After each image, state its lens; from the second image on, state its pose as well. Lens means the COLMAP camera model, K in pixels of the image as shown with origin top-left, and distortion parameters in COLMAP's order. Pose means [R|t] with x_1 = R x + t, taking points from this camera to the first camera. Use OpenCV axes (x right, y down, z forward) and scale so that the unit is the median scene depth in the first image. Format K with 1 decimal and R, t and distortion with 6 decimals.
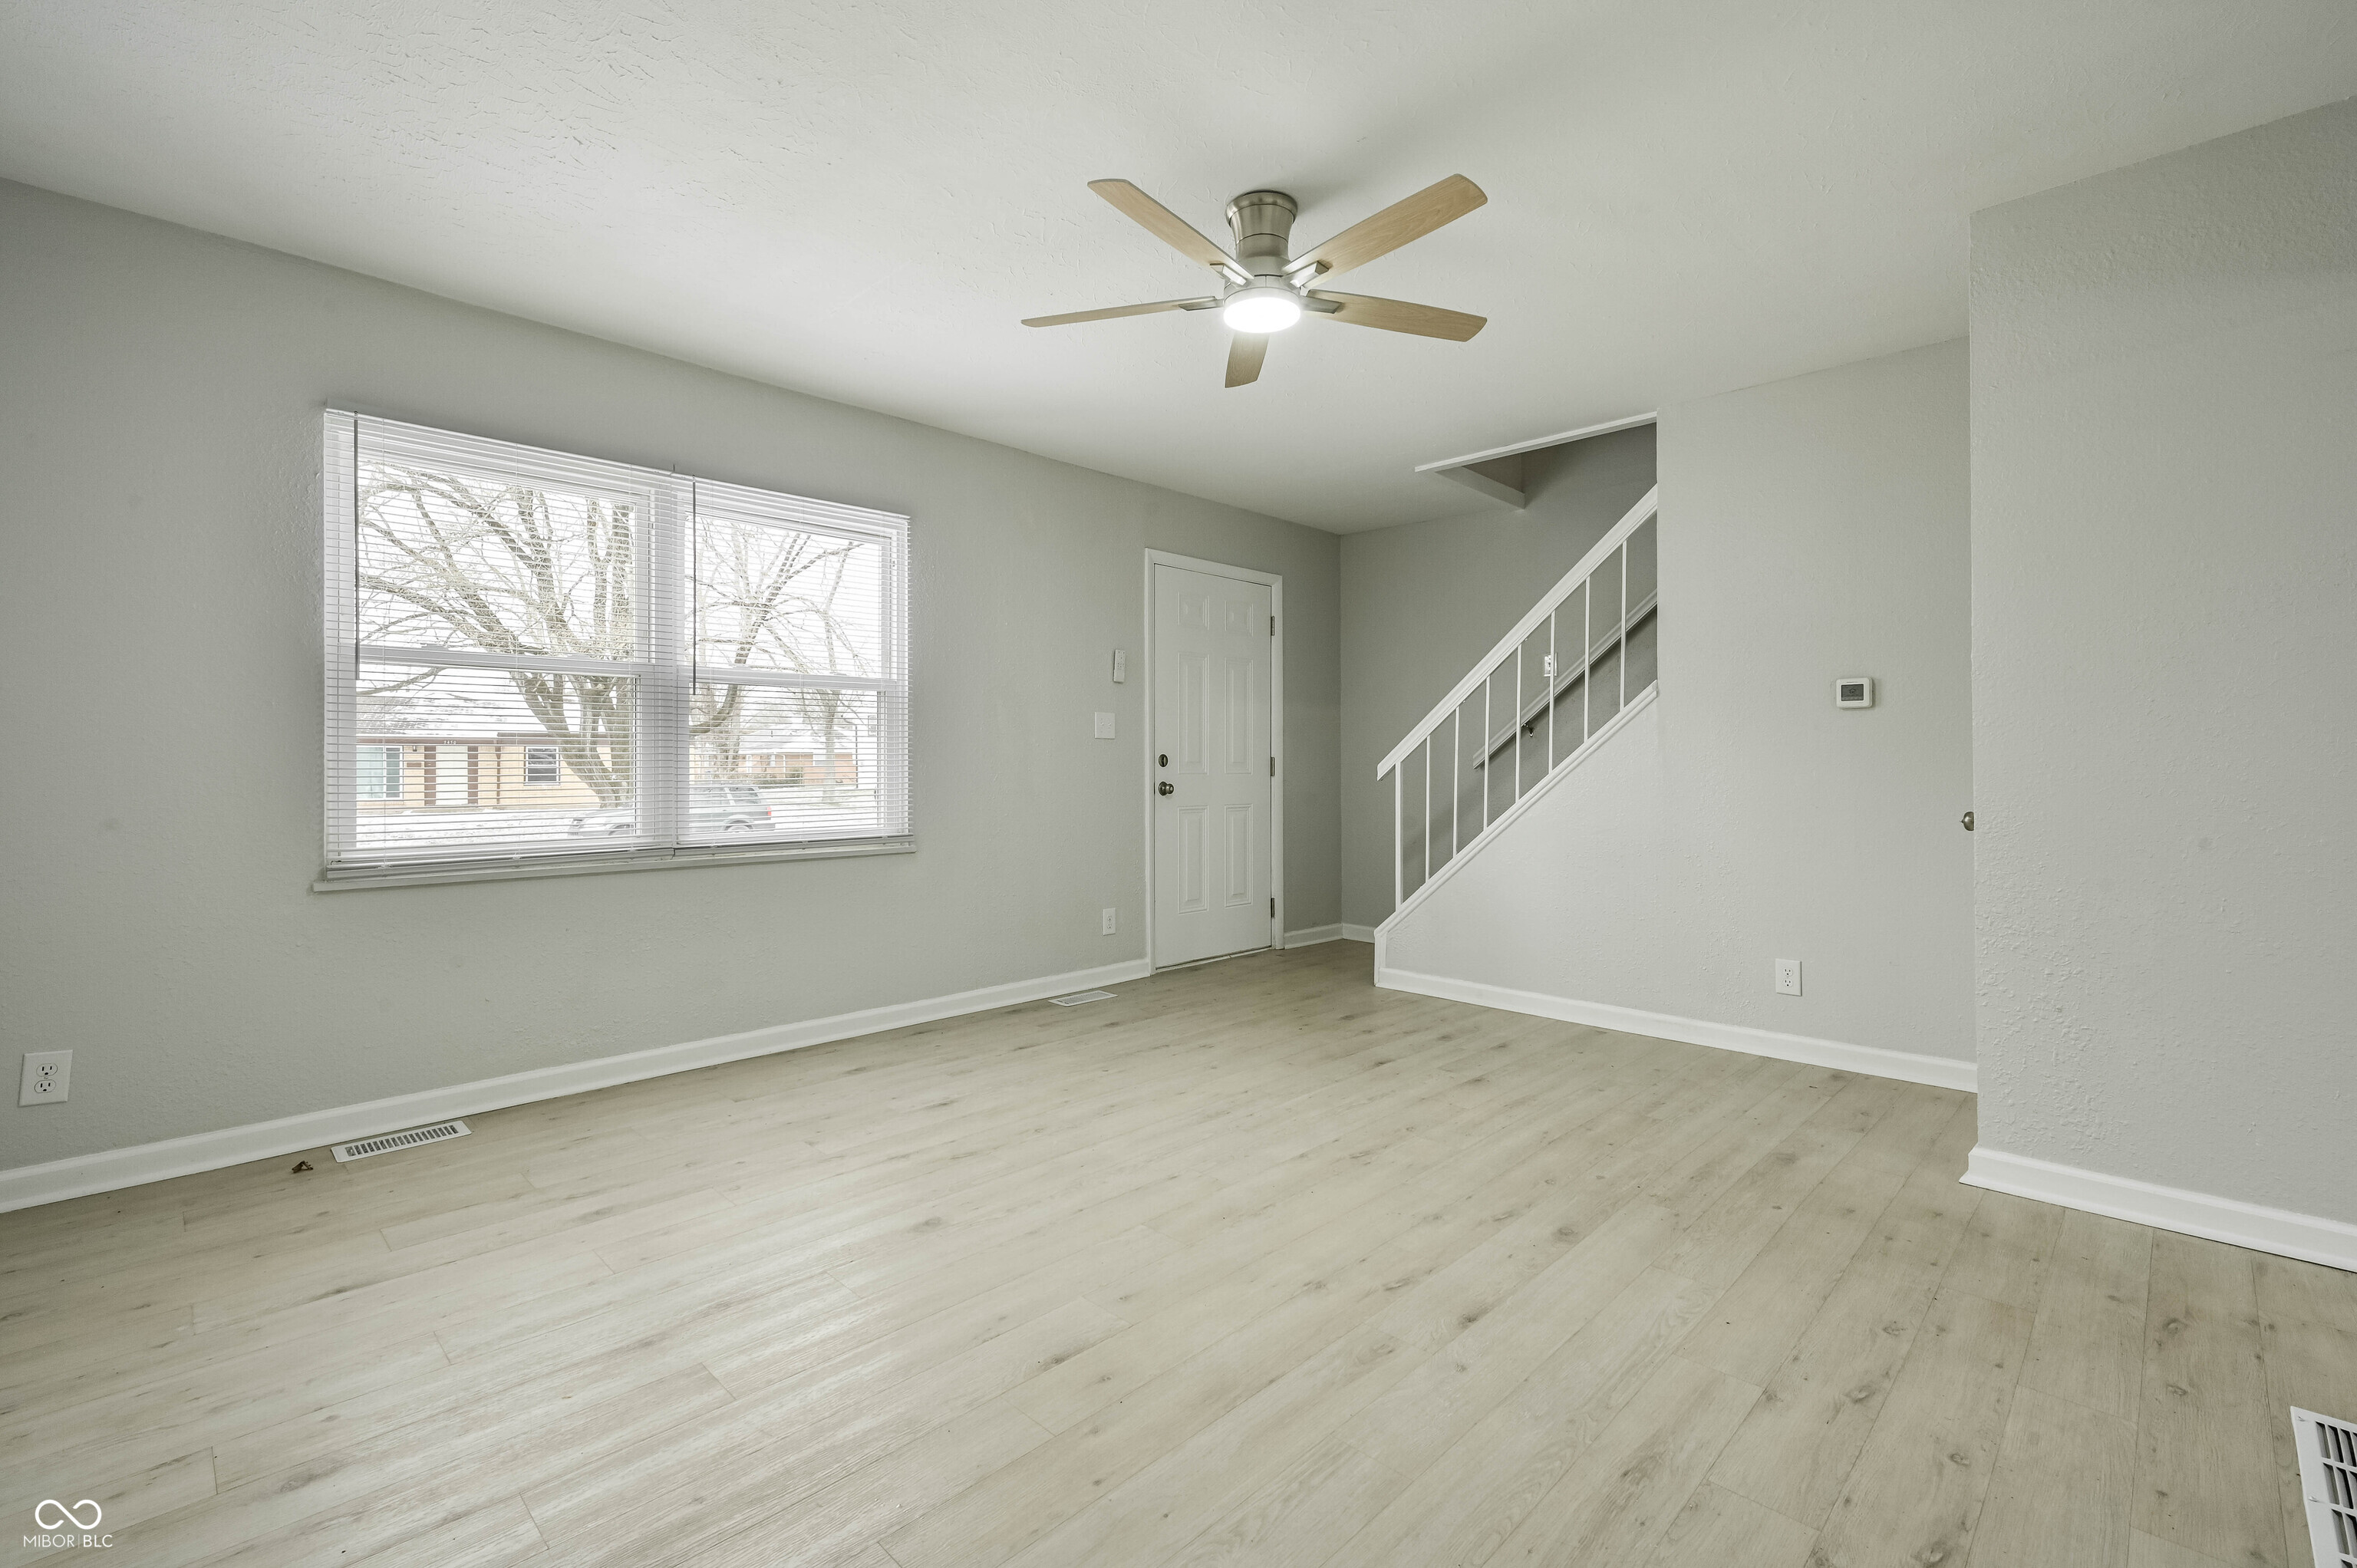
lens RADIAL K [[1031.9, 0, 1178.5], [0, 1031.9, 784.0], [0, 0, 1]] dist [0.000159, 0.000748]
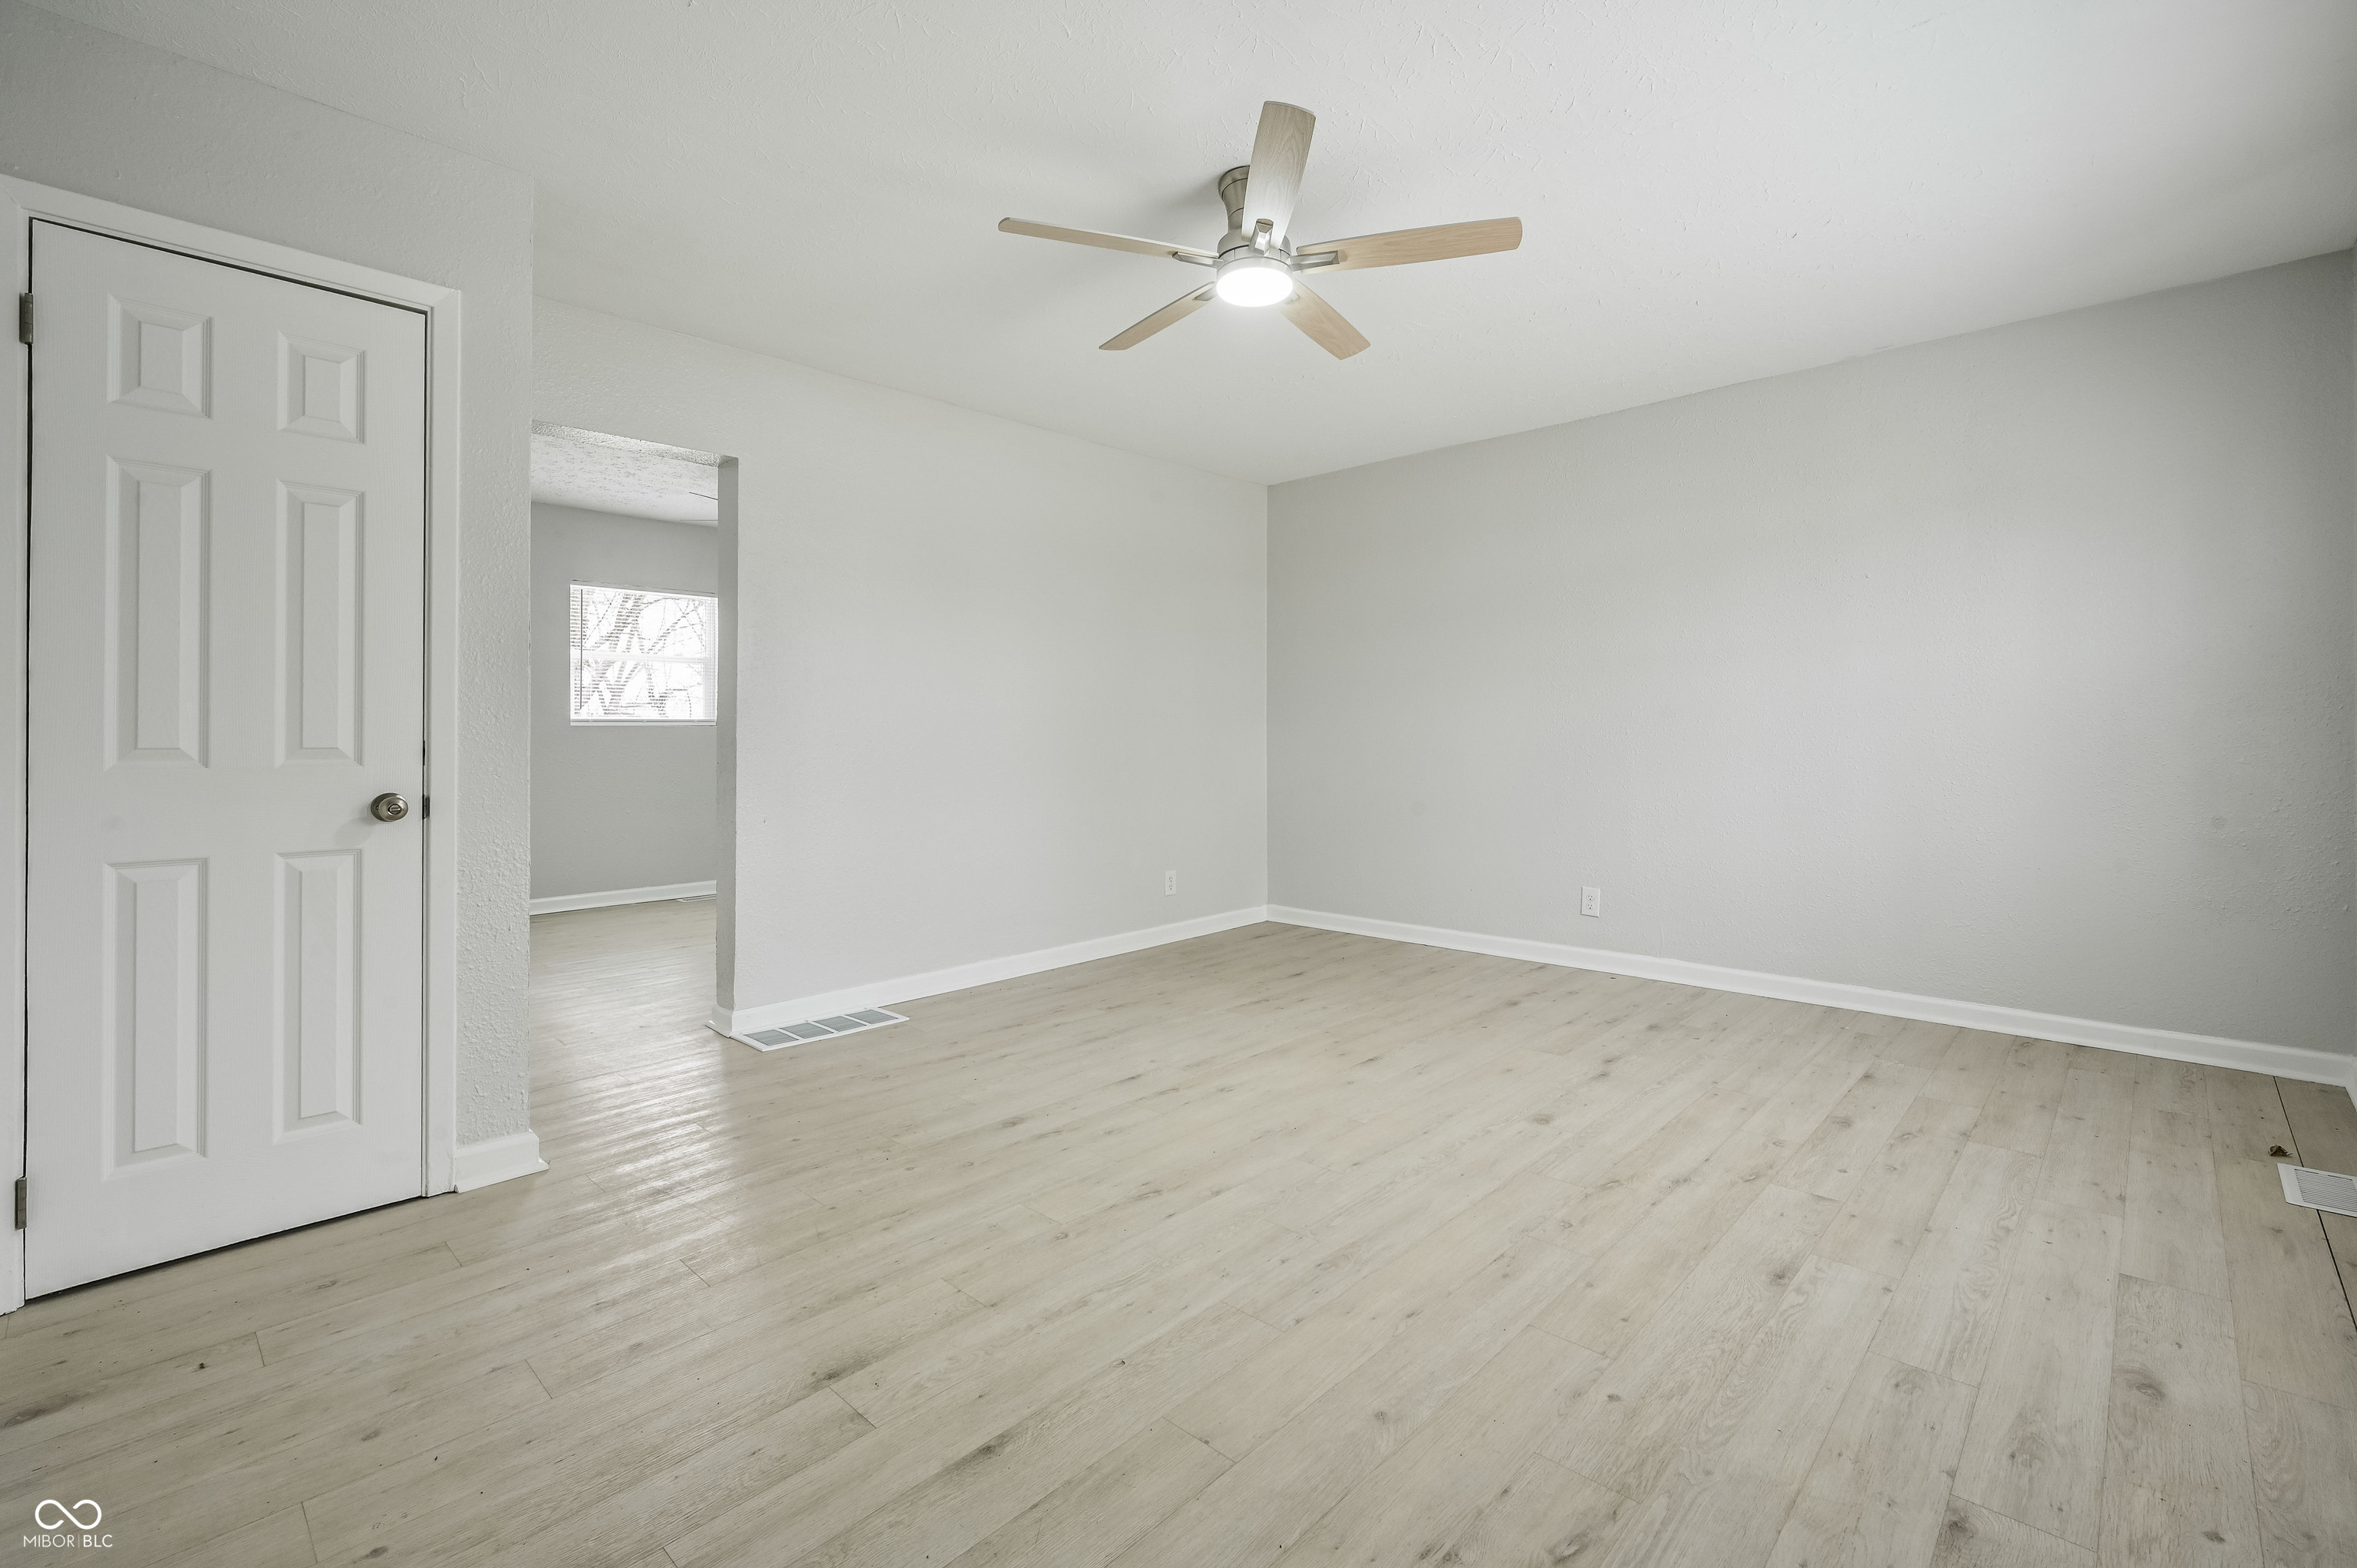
lens RADIAL K [[1031.9, 0, 1178.5], [0, 1031.9, 784.0], [0, 0, 1]] dist [0.000159, 0.000748]
pose [[-0.999891, 0.008794, -0.011835, 0.120102], [0.008040, 0.998024, 0.062321, -0.022844], [0.012360, 0.062219, -0.997986, 1.380802]]
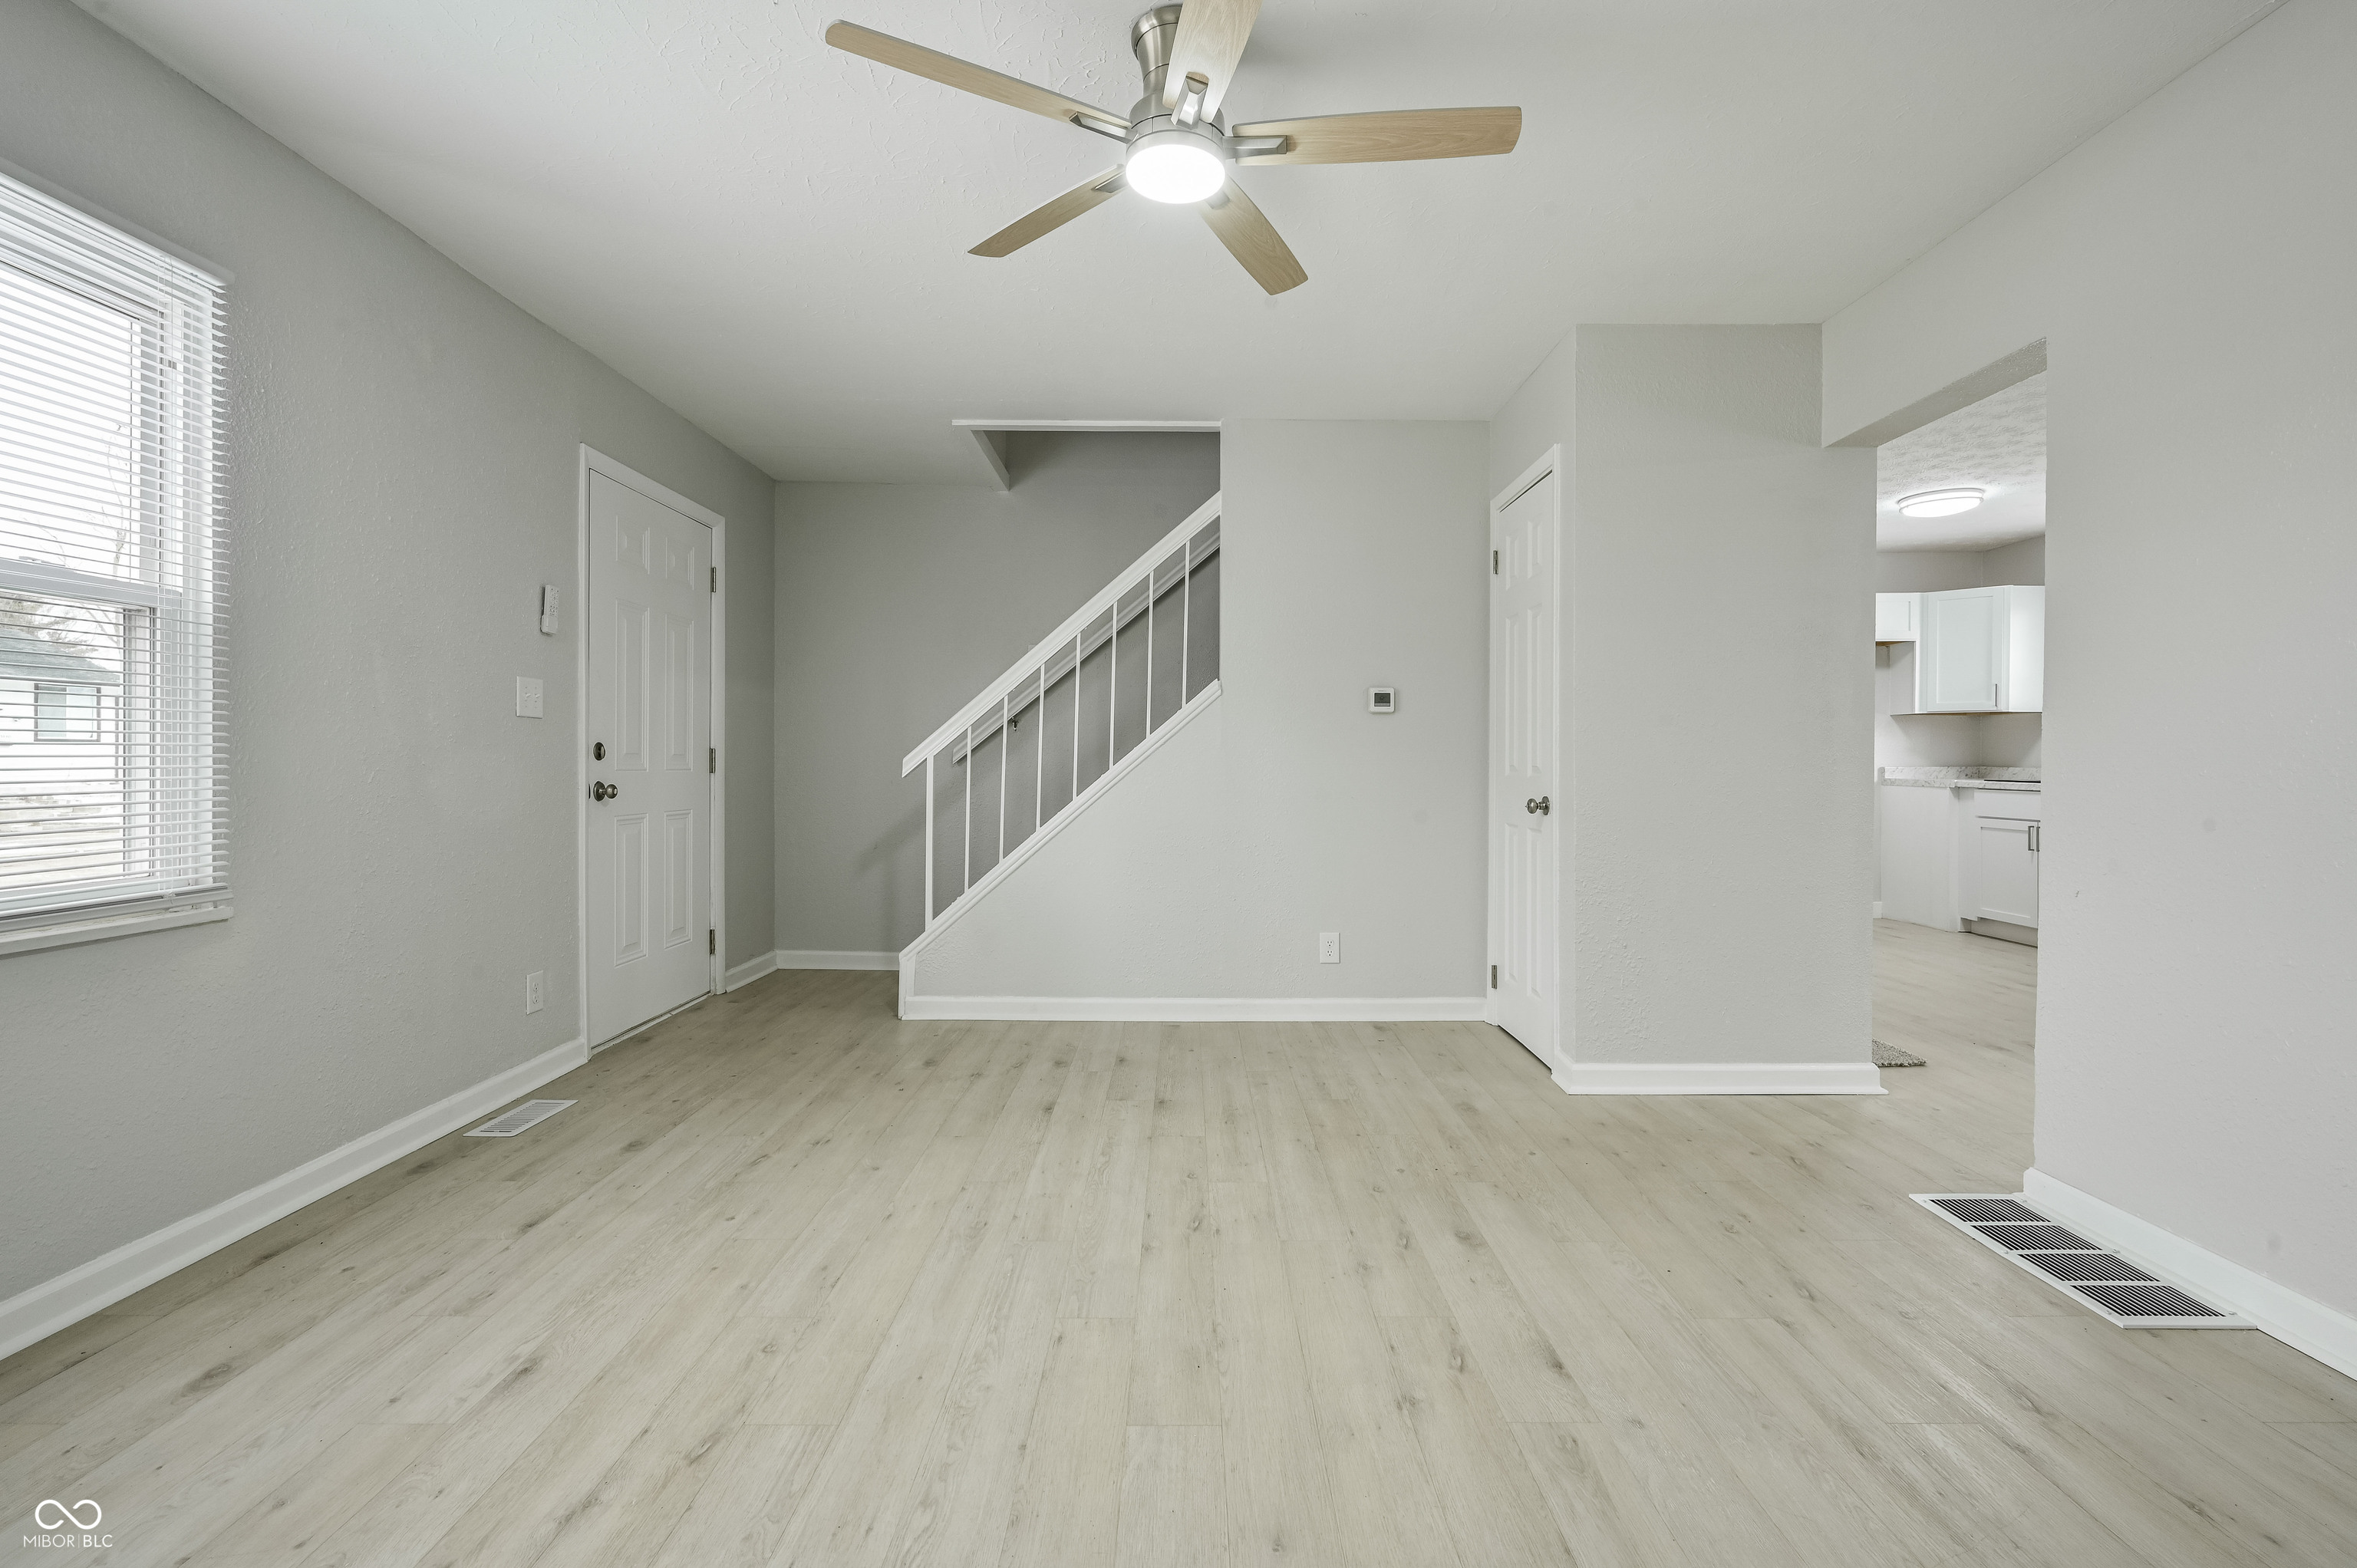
lens RADIAL K [[1023.6, 0, 1195.8], [0, 1023.6, 774.2], [0, 0, 1]] dist [-0.000246, 0.000394]
pose [[0.706448, -0.005609, 0.707743, -0.310326], [0.009040, 0.999959, -0.001099, -0.003707], [-0.707707, 0.007174, 0.706469, 0.310464]]
